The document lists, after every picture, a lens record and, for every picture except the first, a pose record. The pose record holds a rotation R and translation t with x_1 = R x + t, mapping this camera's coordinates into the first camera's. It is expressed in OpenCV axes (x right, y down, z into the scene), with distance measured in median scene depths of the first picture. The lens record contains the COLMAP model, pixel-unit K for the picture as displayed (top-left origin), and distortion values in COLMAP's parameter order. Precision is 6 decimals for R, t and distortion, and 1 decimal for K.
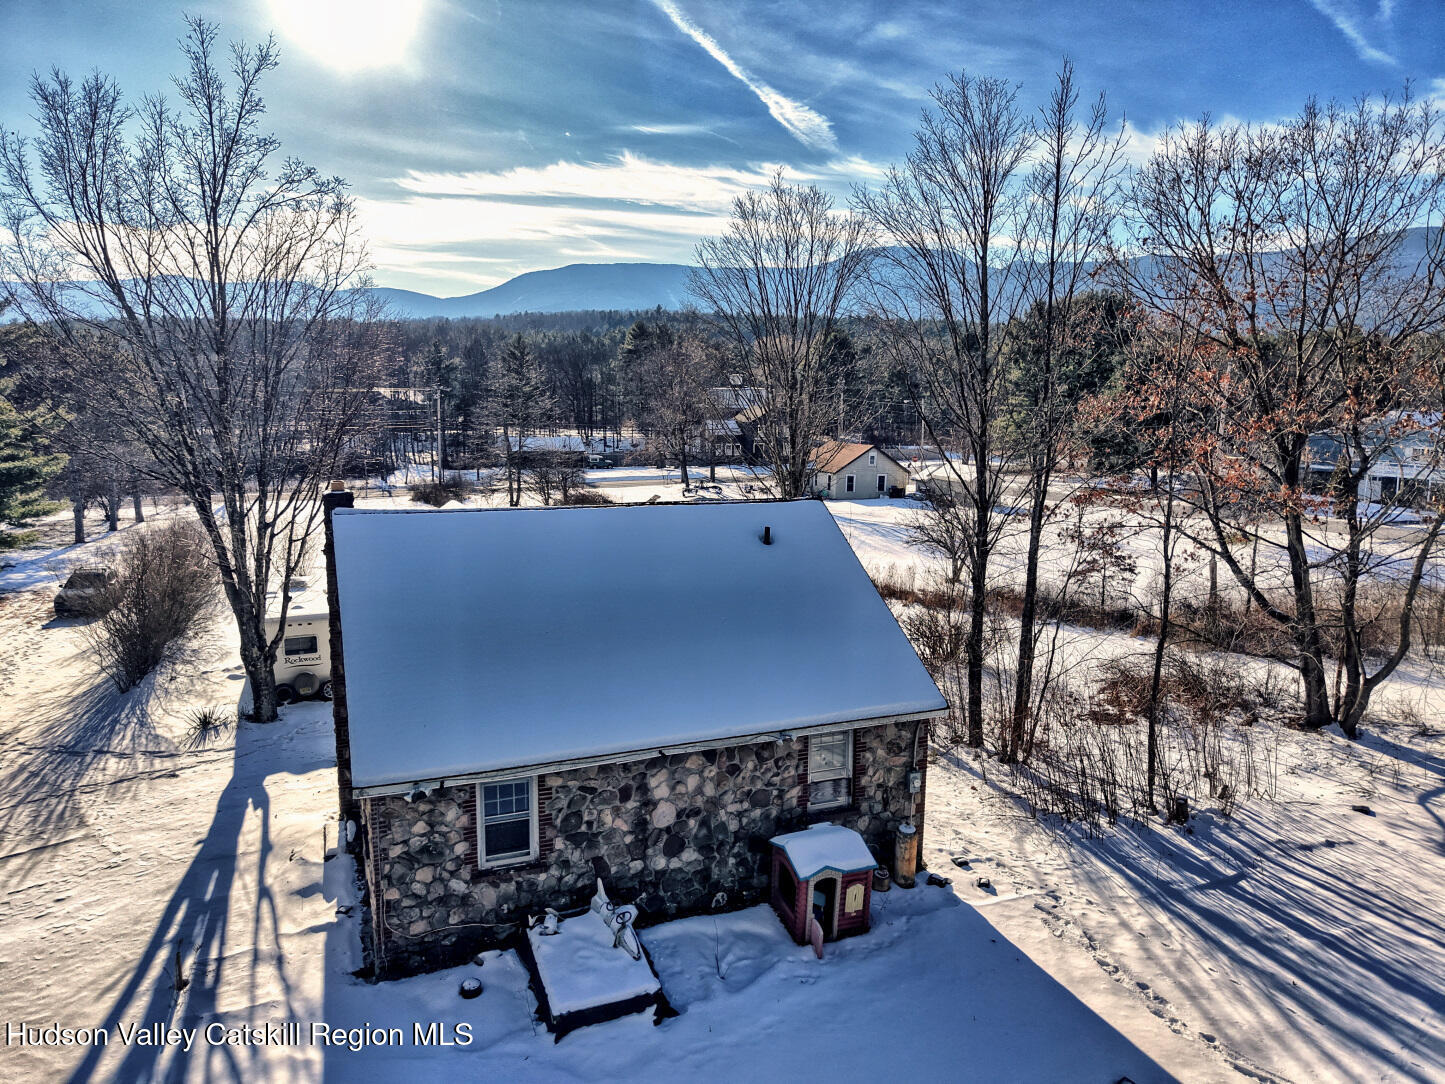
lens RADIAL K [[972.4, 0, 720.5], [0, 972.4, 546.1], [0, 0, 1]] dist [0.017171, -0.020599]
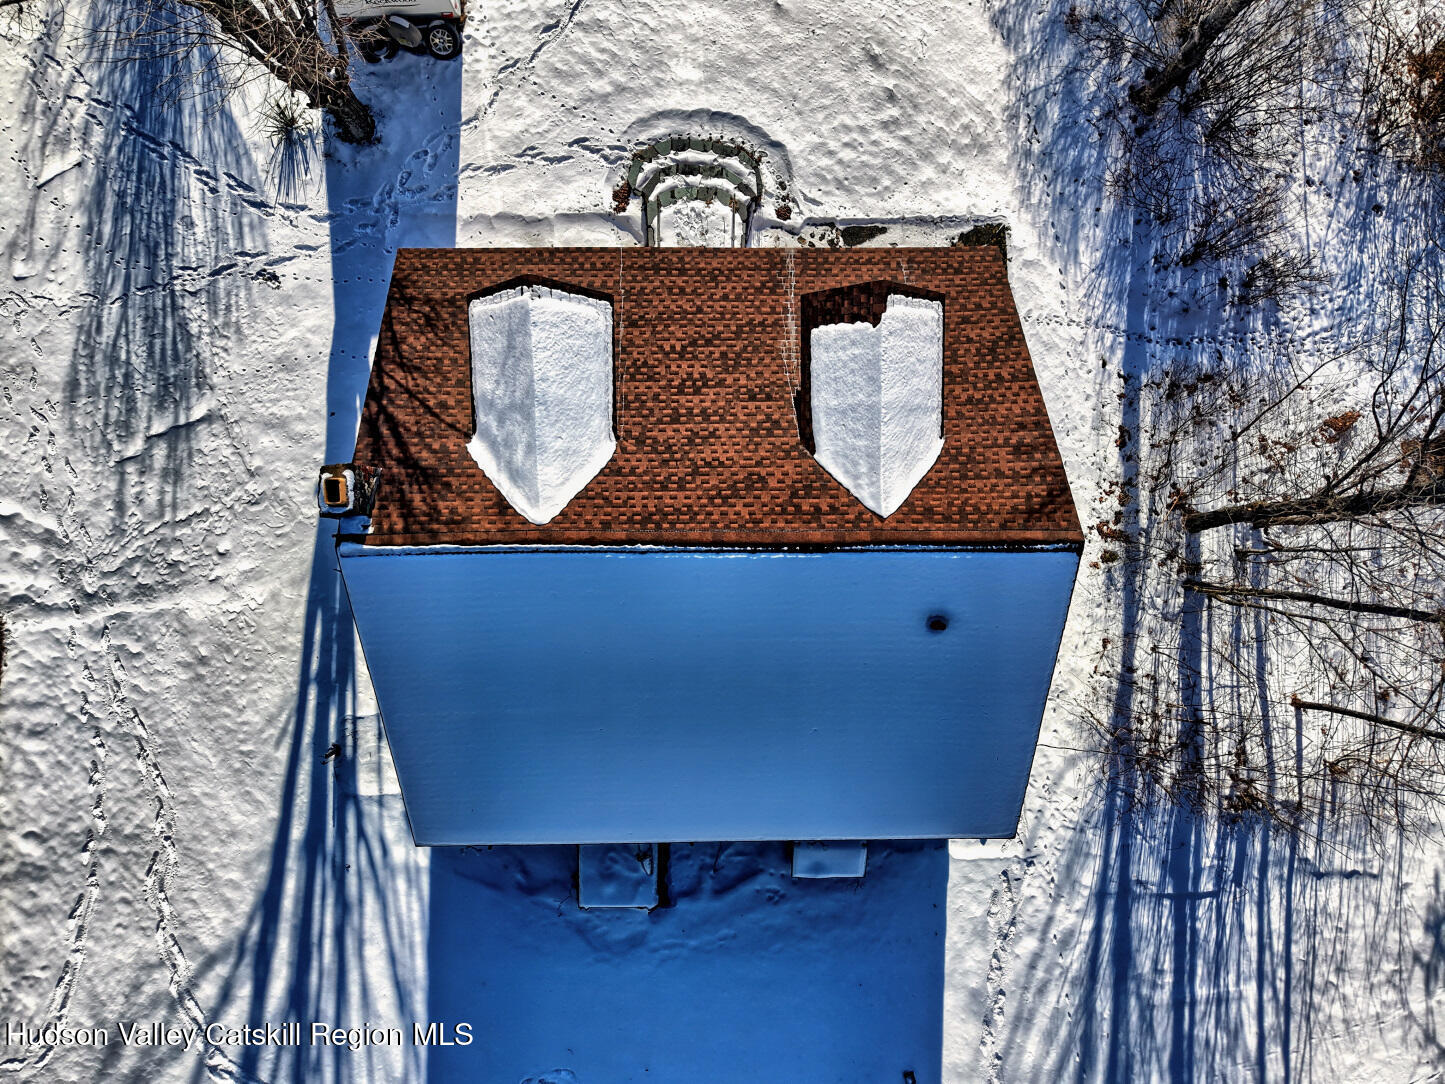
lens RADIAL K [[985.3, 0, 720.2], [0, 985.3, 521.3], [0, 0, 1]] dist [0.046542, -0.051335]
pose [[0.926119, 0.377062, 0.011267, -0.162768], [-0.073551, 0.151197, 0.985763, -0.869891], [0.369991, -0.913763, 0.167760, 1.099346]]
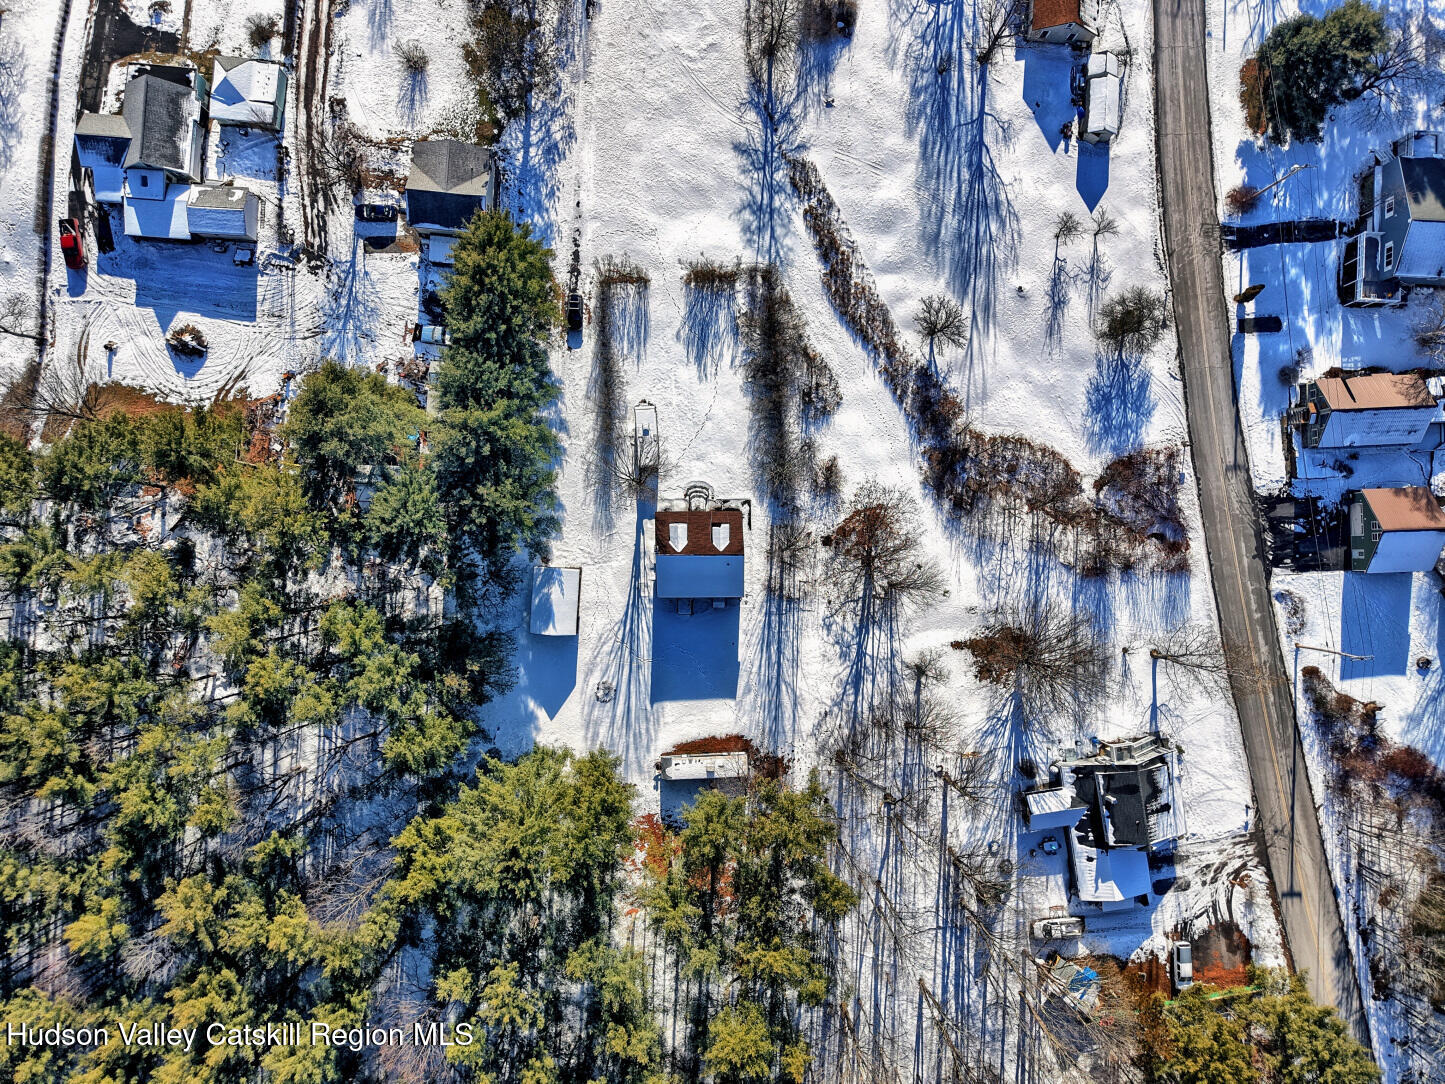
lens RADIAL K [[972.4, 0, 720.5], [0, 972.4, 546.1], [0, 0, 1]] dist [0.017171, -0.020599]
pose [[0.924773, 0.379960, 0.020600, -0.180155], [-0.077853, 0.135937, 0.987654, -6.683774], [0.372469, -0.914960, 0.155292, 0.283125]]
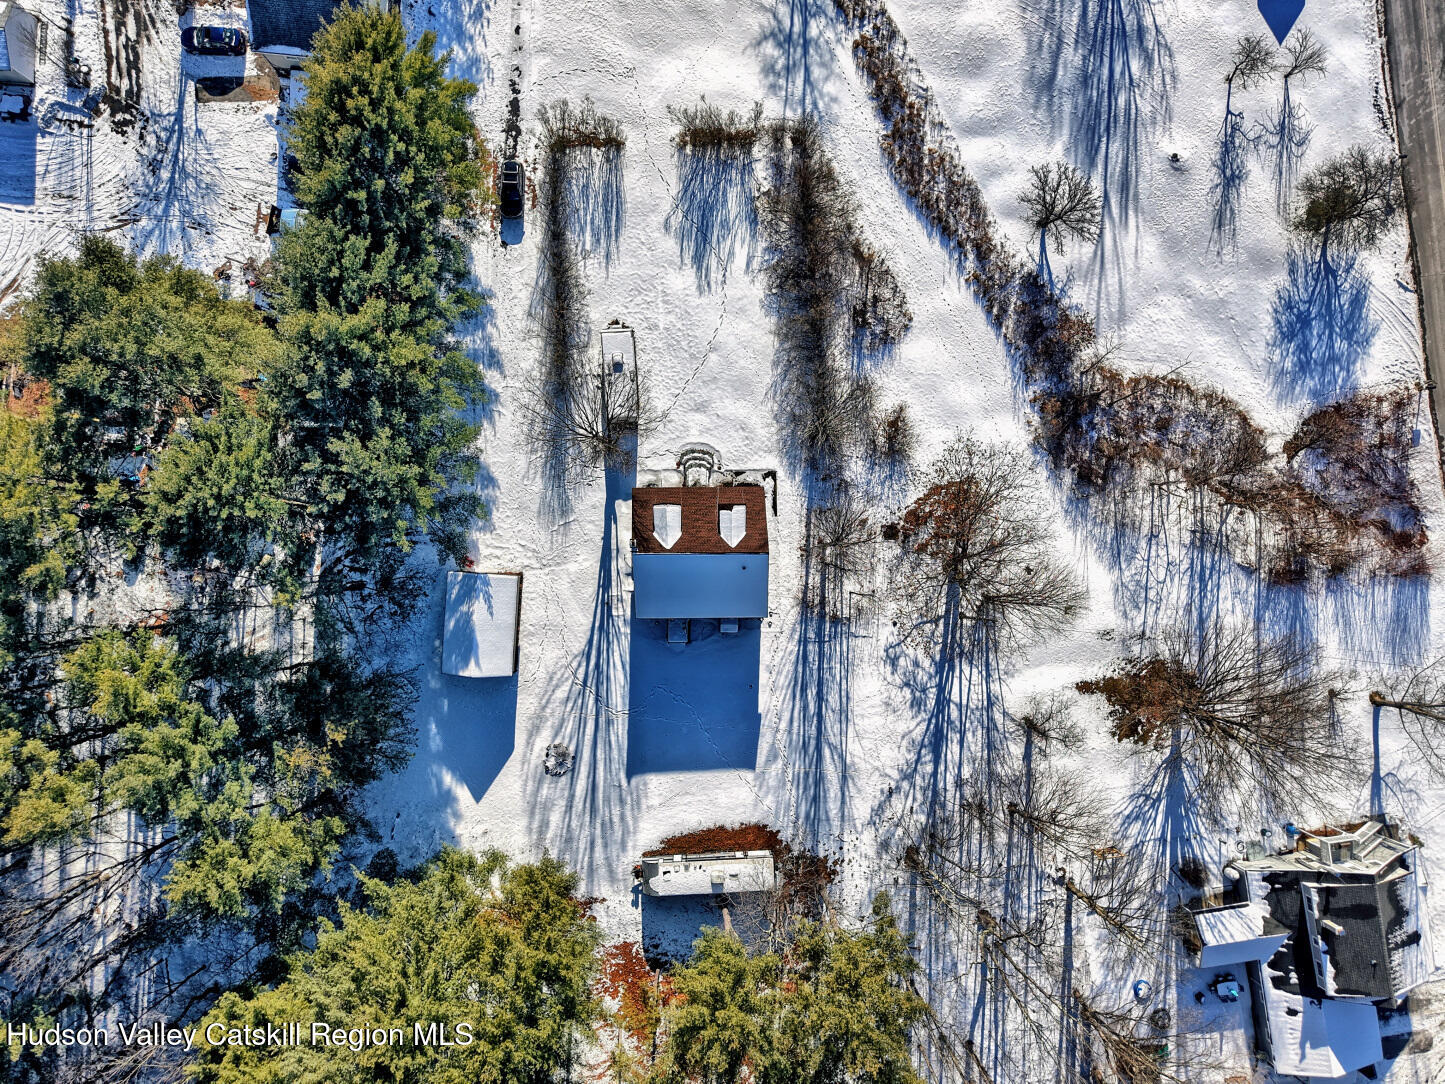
lens RADIAL K [[1017.2, 0, 721.4], [0, 1017.2, 541.4], [0, 0, 1]] dist [0.001923, -0.001715]
pose [[0.925662, 0.377777, 0.020833, -0.179259], [-0.078703, 0.138403, 0.987244, -4.559775], [0.370075, -0.915494, 0.157846, 0.579086]]
